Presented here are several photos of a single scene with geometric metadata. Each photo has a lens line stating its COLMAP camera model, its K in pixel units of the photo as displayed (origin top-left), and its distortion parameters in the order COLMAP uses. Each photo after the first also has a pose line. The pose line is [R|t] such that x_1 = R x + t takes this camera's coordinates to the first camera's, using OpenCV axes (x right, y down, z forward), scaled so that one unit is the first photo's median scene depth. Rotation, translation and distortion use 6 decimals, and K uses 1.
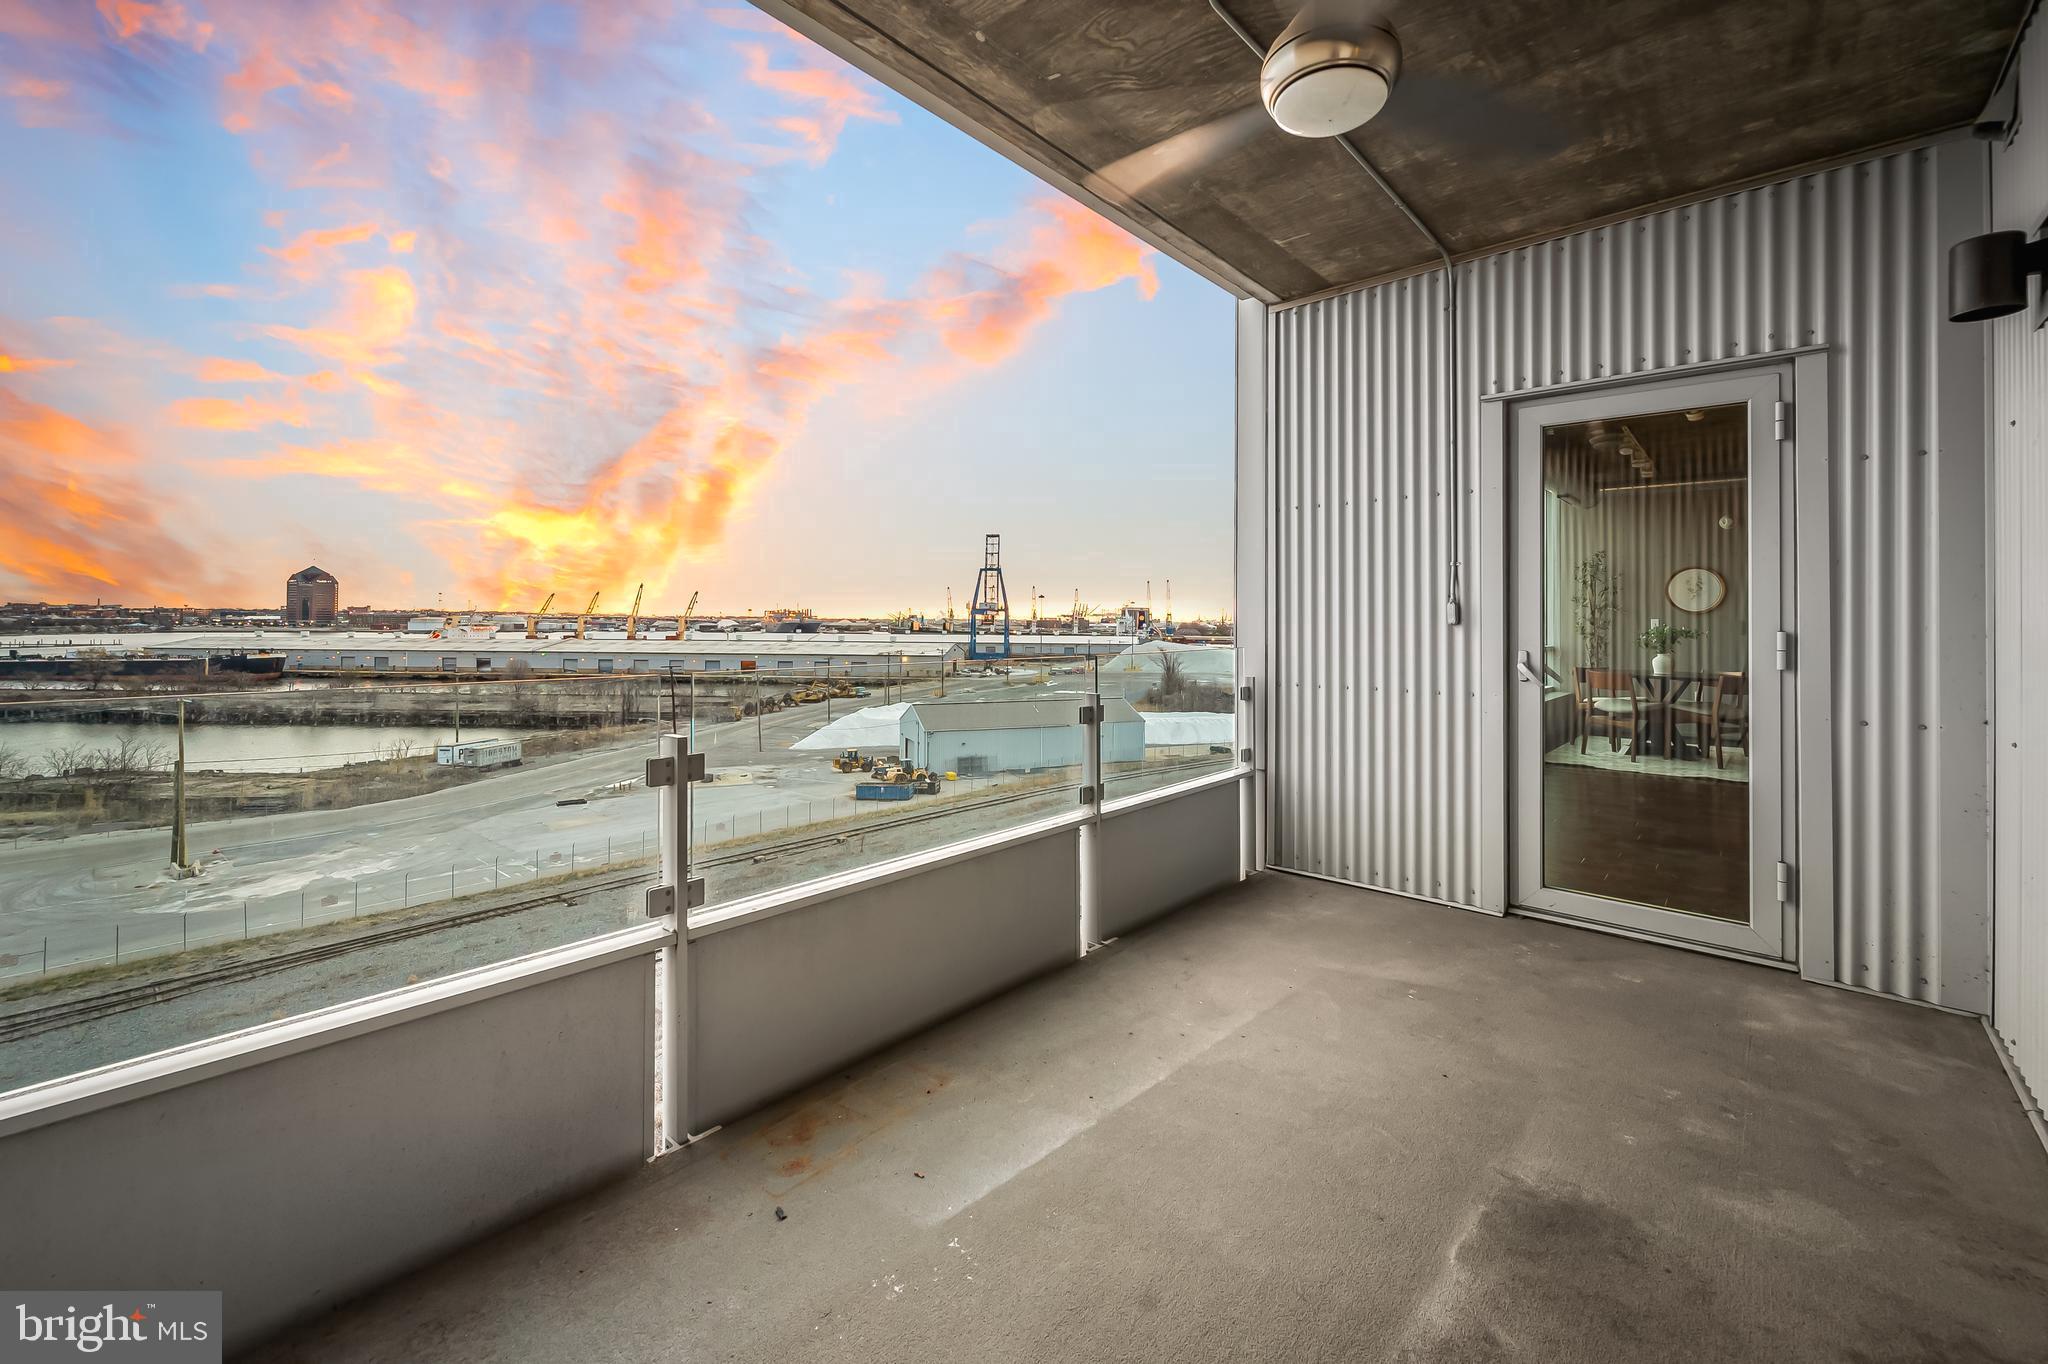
lens RADIAL K [[835.5, 0, 1038.3], [0, 835.5, 627.8], [0, 0, 1]] dist [0.001937, 0.000380]
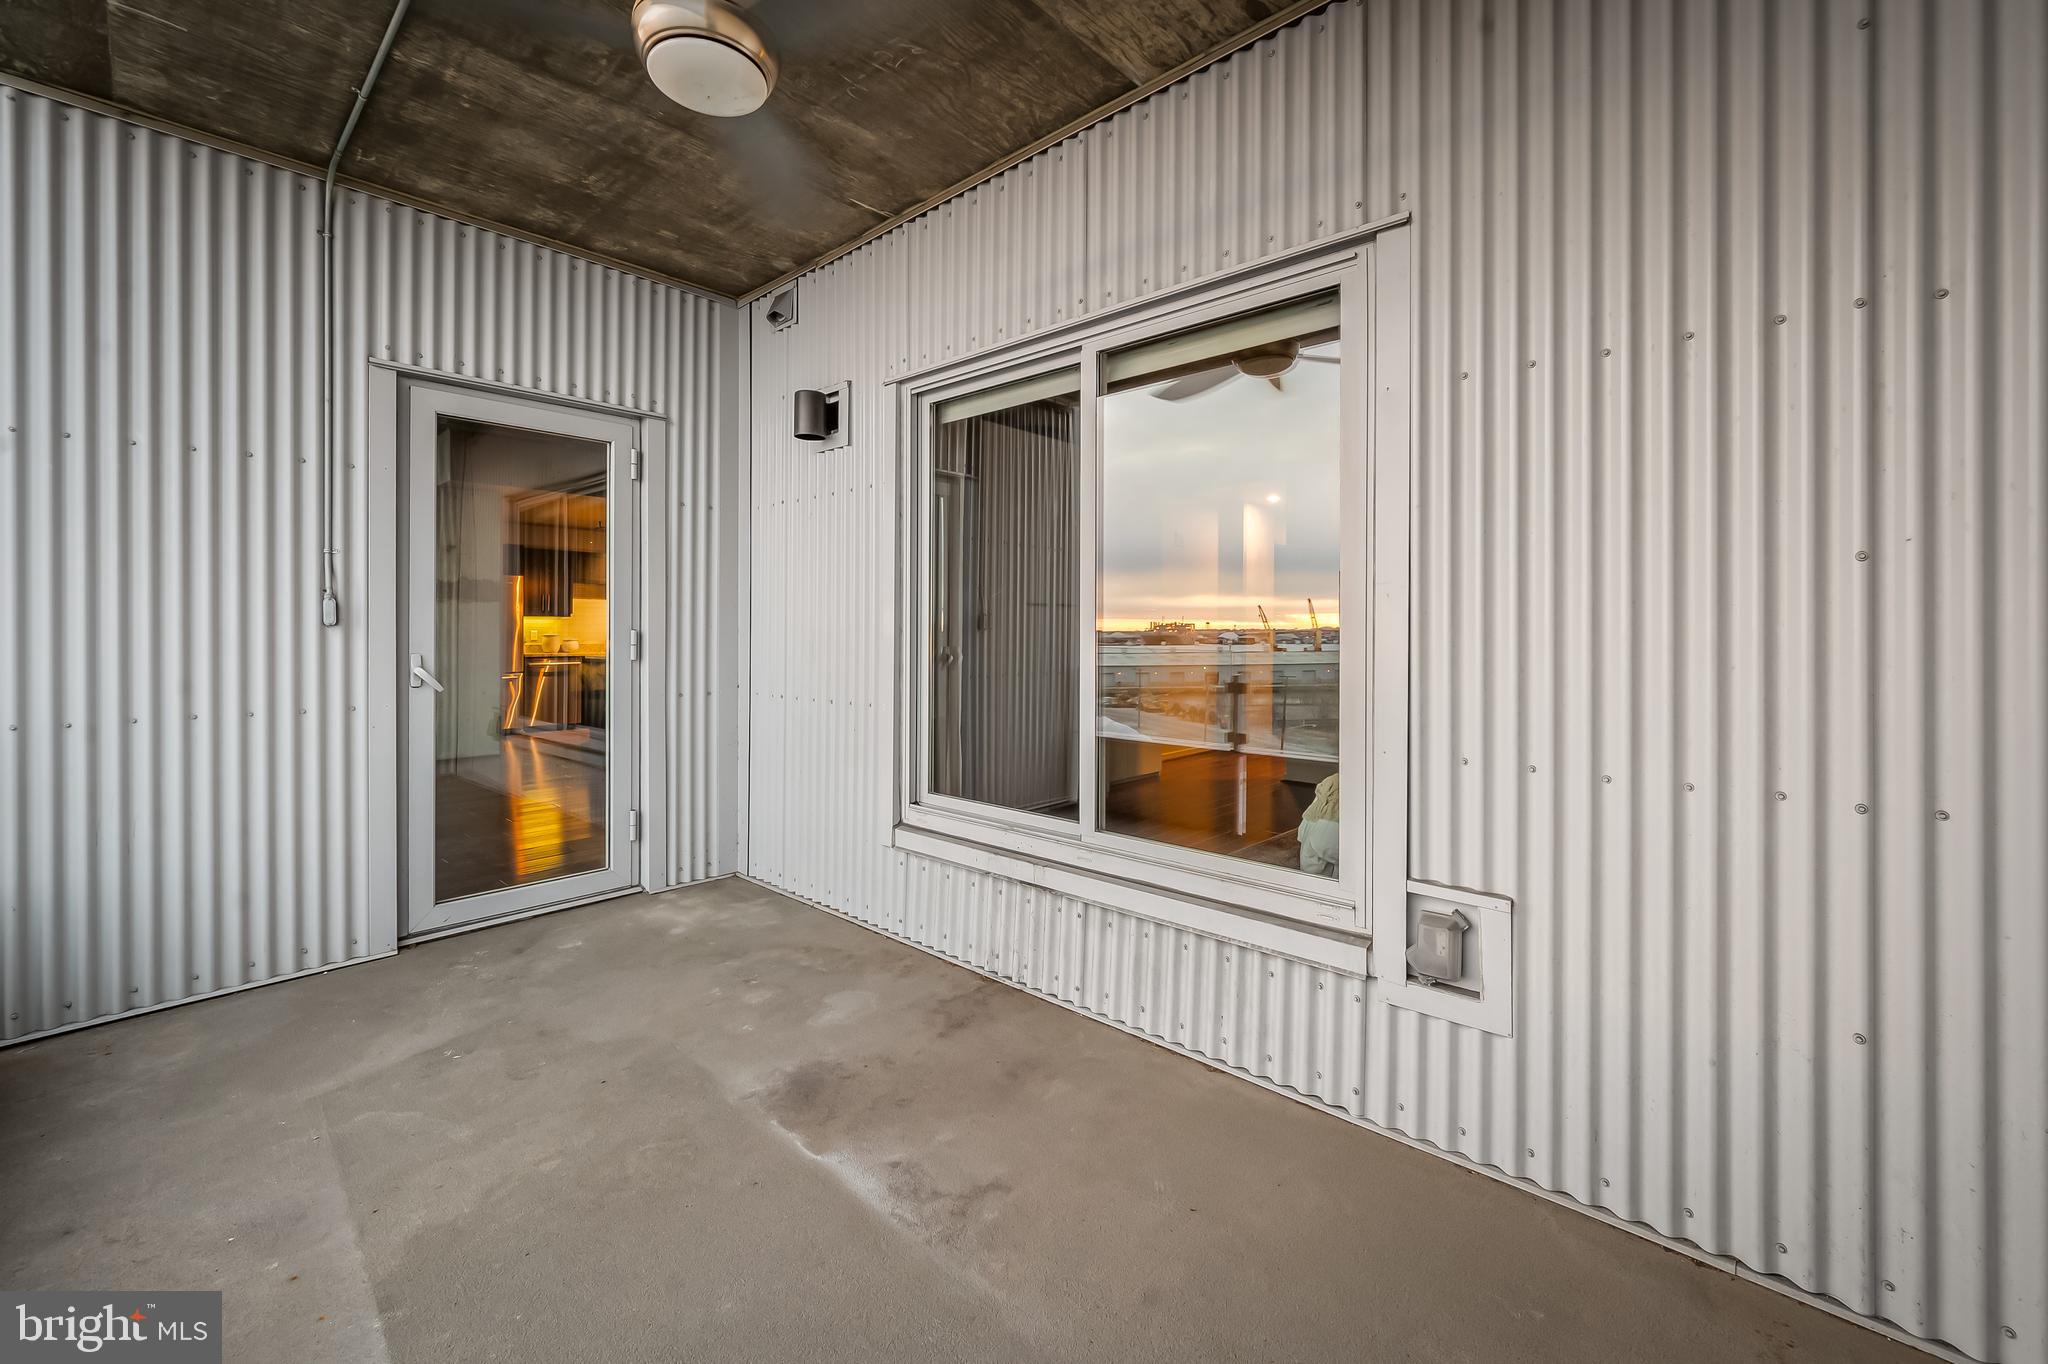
lens RADIAL K [[836.8, 0, 1022.0], [0, 836.8, 647.2], [0, 0, 1]] dist [-0.000432, 0.000026]
pose [[0.025676, -0.029371, 0.999239, -0.374264], [0.007433, 0.999546, 0.029189, -0.002023], [-0.999643, 0.006678, 0.025883, 0.377864]]
